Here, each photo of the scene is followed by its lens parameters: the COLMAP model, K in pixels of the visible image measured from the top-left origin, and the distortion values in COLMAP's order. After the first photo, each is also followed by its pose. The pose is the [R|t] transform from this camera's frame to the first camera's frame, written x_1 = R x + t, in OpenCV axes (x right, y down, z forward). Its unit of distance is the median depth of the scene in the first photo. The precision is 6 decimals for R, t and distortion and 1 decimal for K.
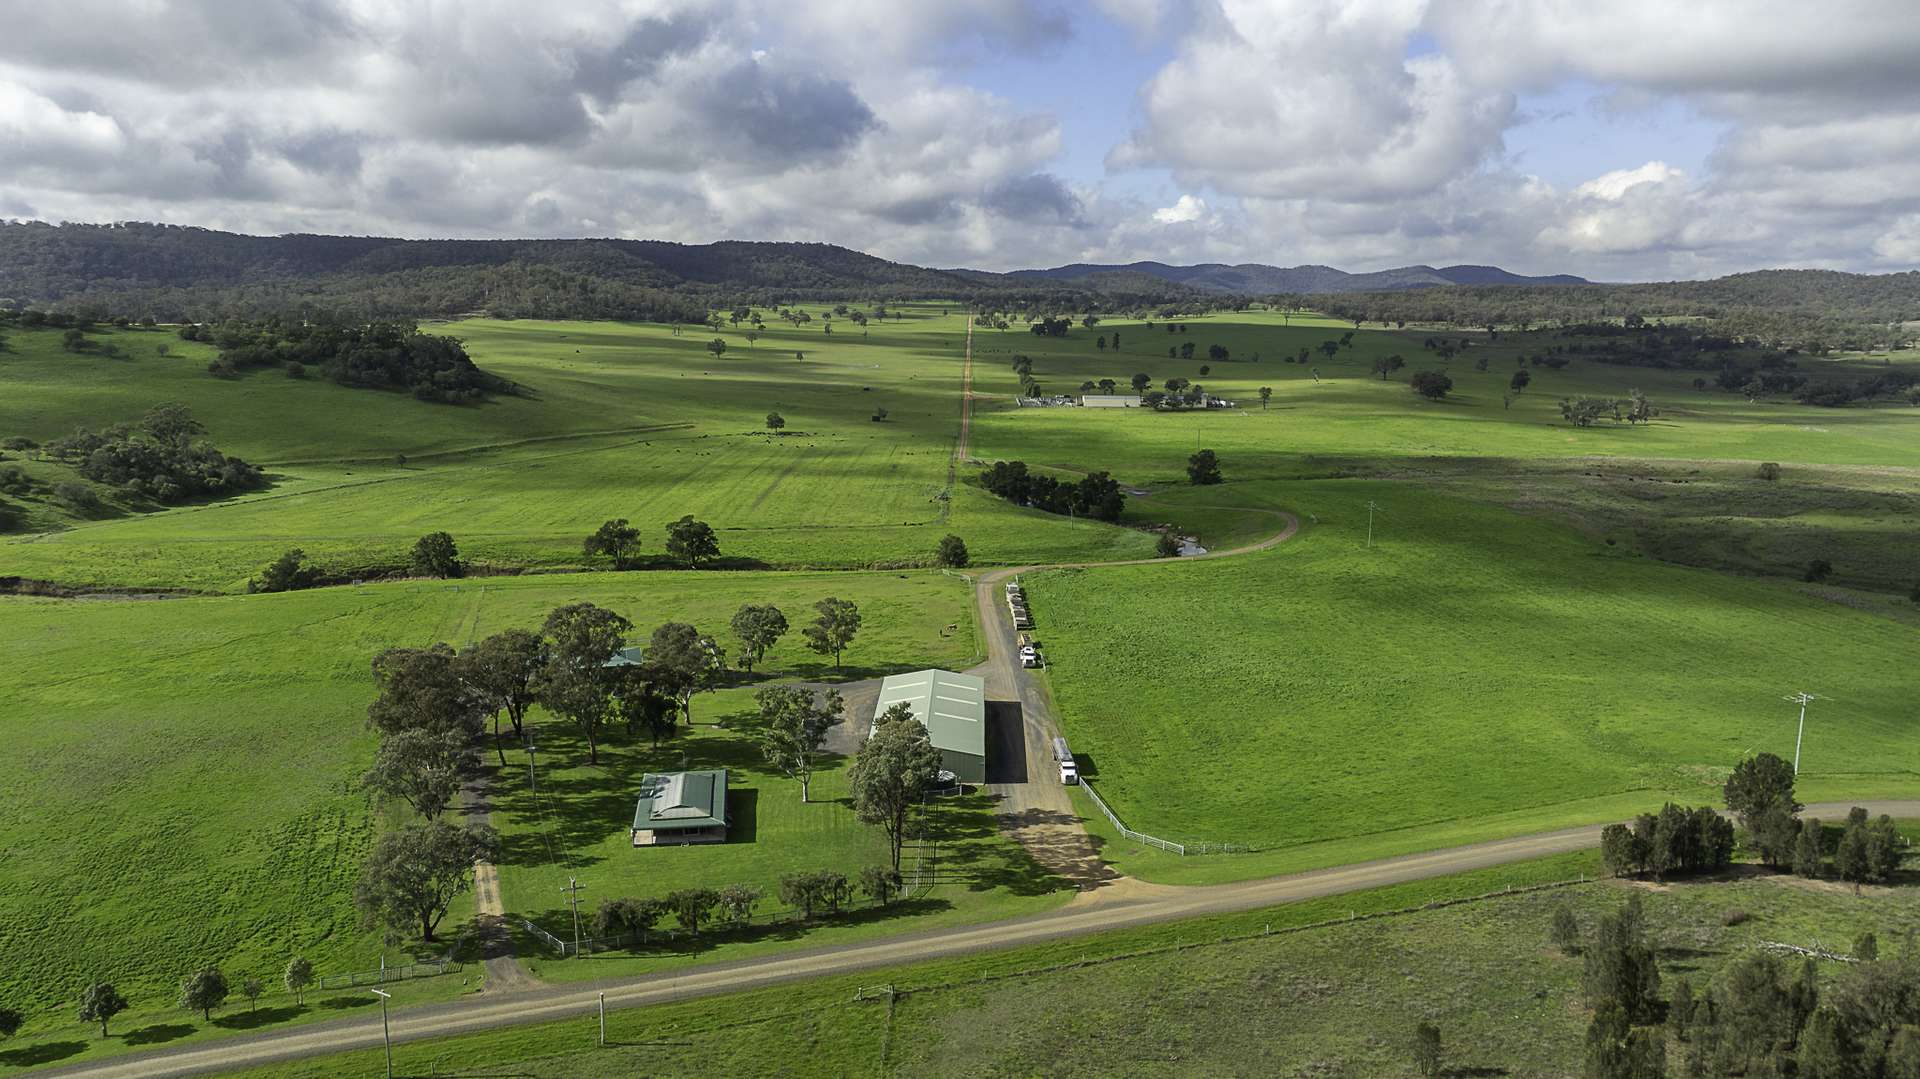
lens RADIAL K [[1356.4, 0, 960.0], [0, 1356.4, 539.5], [0, 0, 1]] dist [-0.038072, 0.043036]
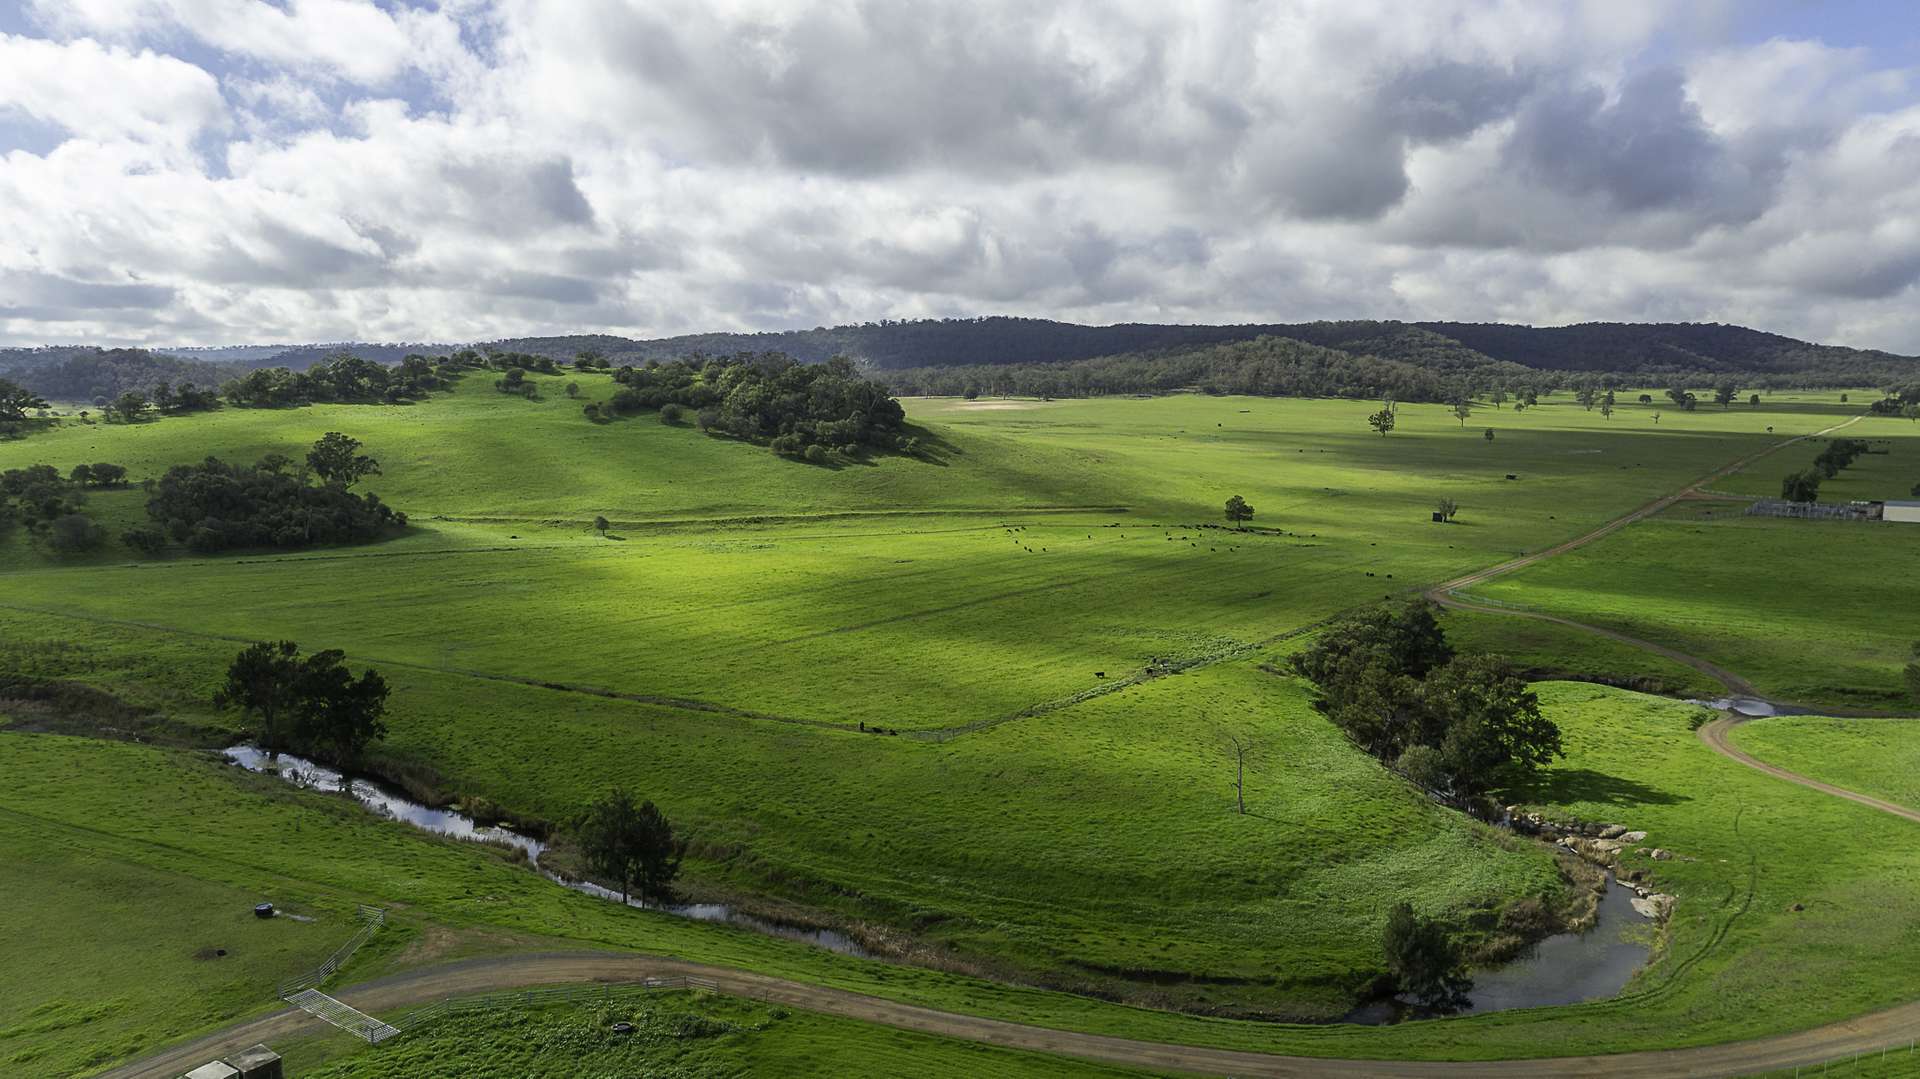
lens RADIAL K [[1356.4, 0, 960.0], [0, 1356.4, 539.5], [0, 0, 1]] dist [-0.038072, 0.043036]
pose [[0.801627, 0.067867, -0.593960, 0.390761], [-0.110977, 0.993160, -0.036296, -0.103497], [0.587434, 0.095012, 0.803675, 1.169209]]
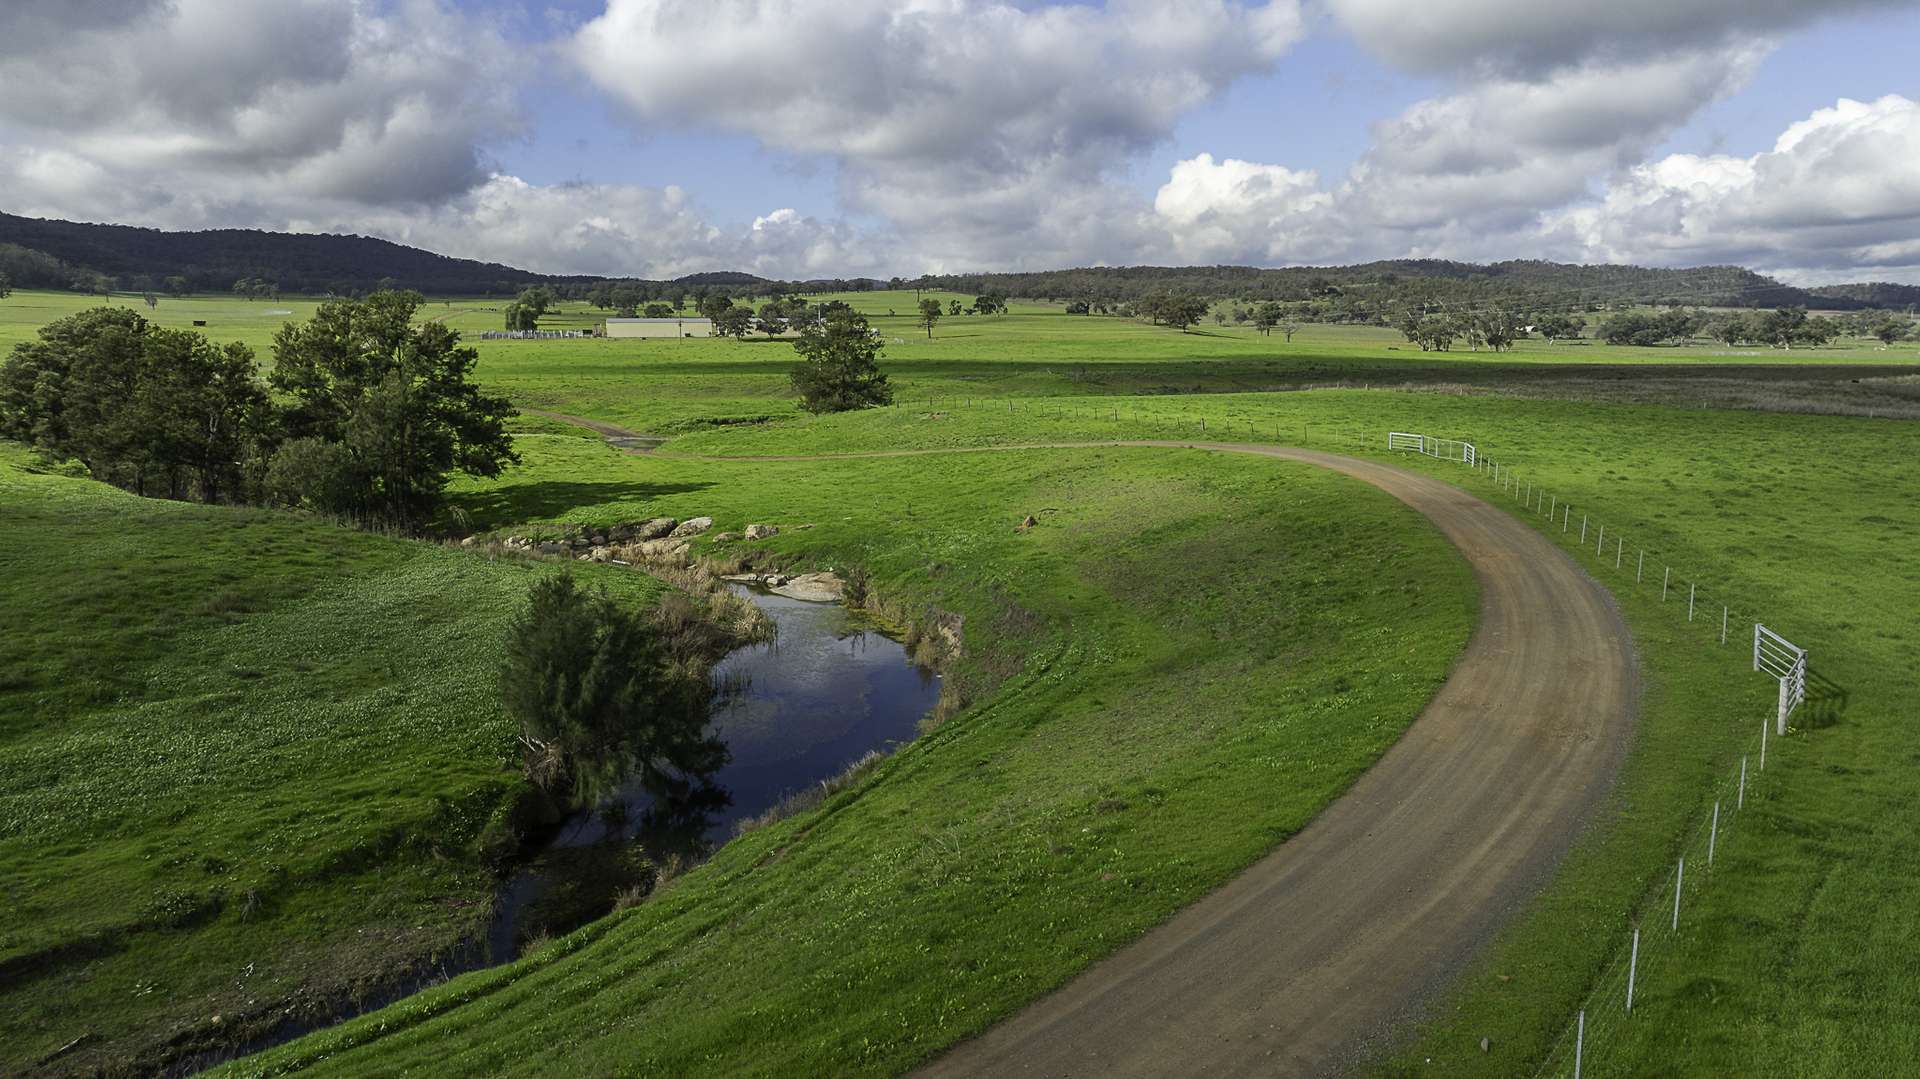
lens RADIAL K [[1352.8, 0, 970.6], [0, 1352.8, 539.9], [0, 0, 1]] dist [-0.014577, -0.001644]
pose [[0.957557, -0.044314, 0.284817, 0.250290], [0.049933, 0.998674, -0.012491, -0.014459], [-0.283886, 0.026182, 0.958501, 1.462037]]
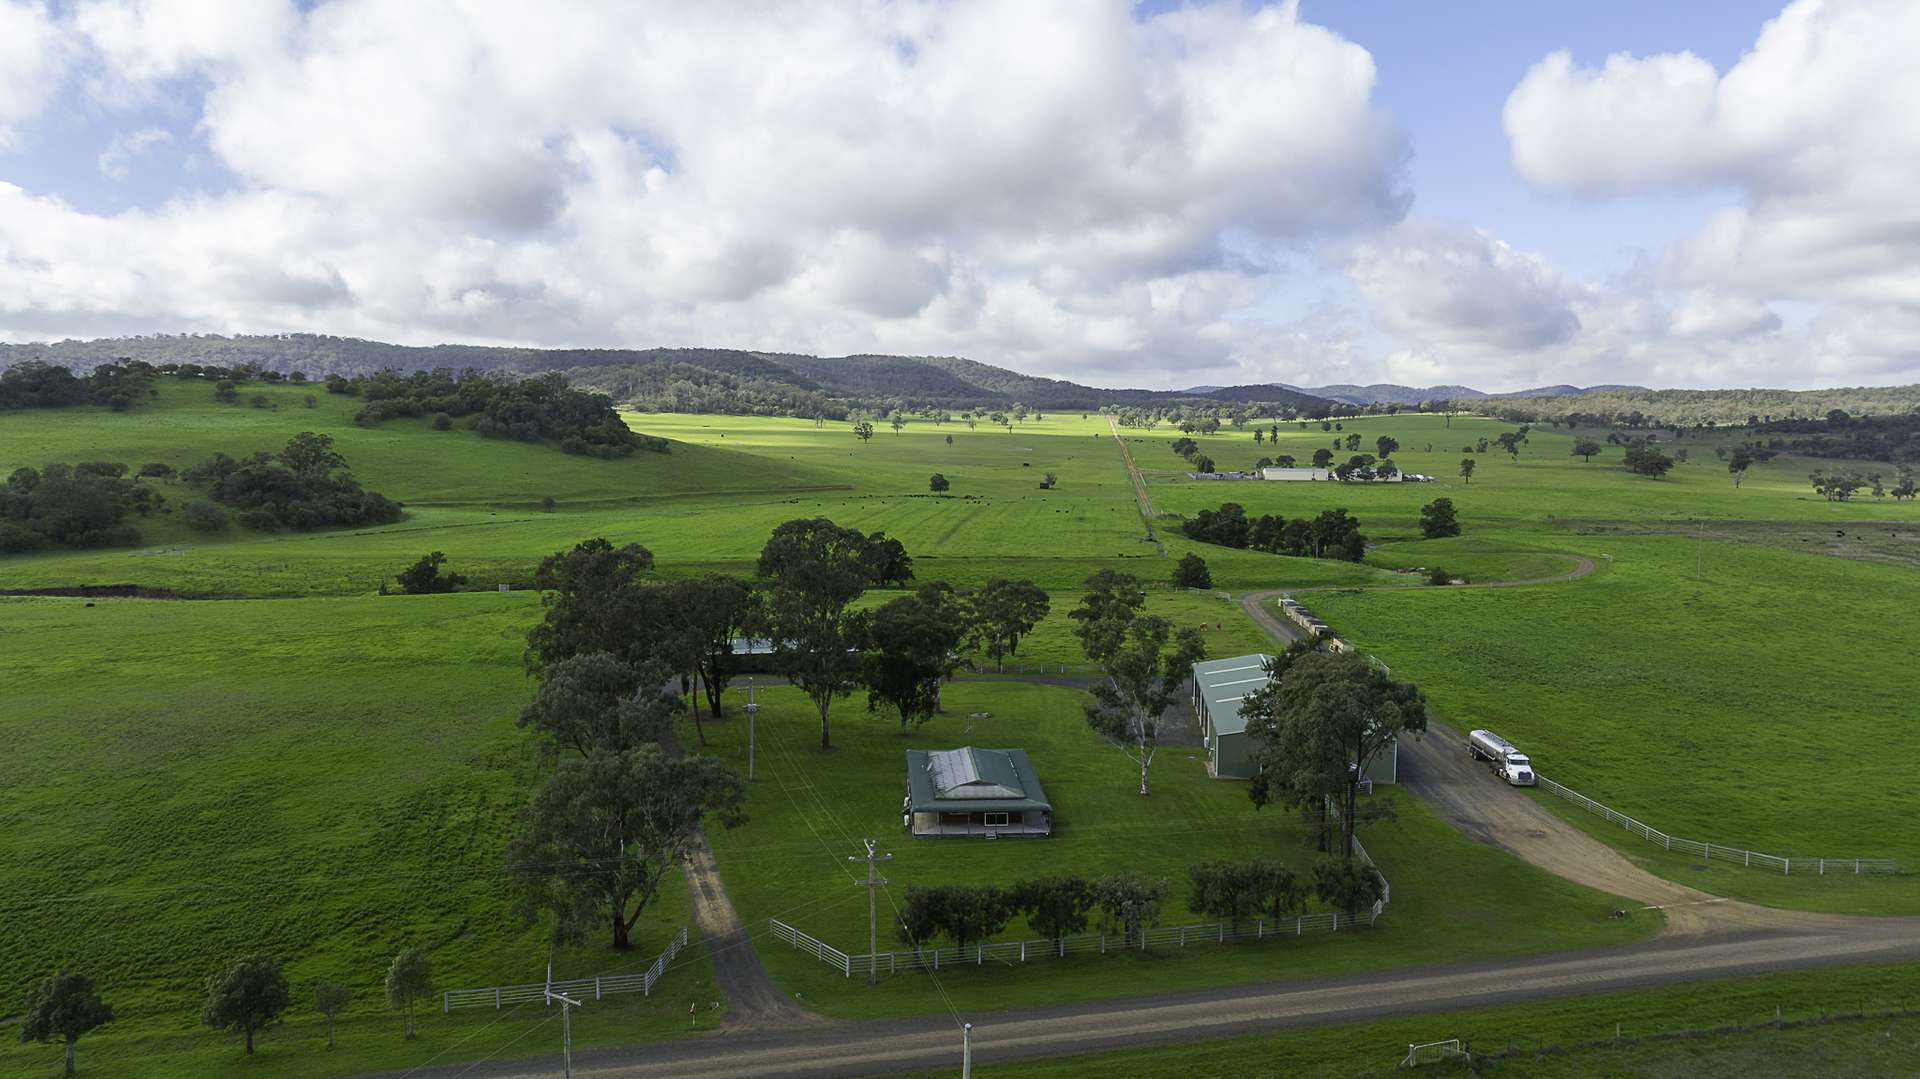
lens RADIAL K [[1352.8, 0, 970.6], [0, 1352.8, 539.9], [0, 0, 1]] dist [-0.014577, -0.001644]
pose [[0.996666, 0.012390, -0.080649, -0.109734], [-0.019673, 0.995735, -0.090142, 0.095861], [0.079188, 0.091428, 0.992658, 0.226644]]
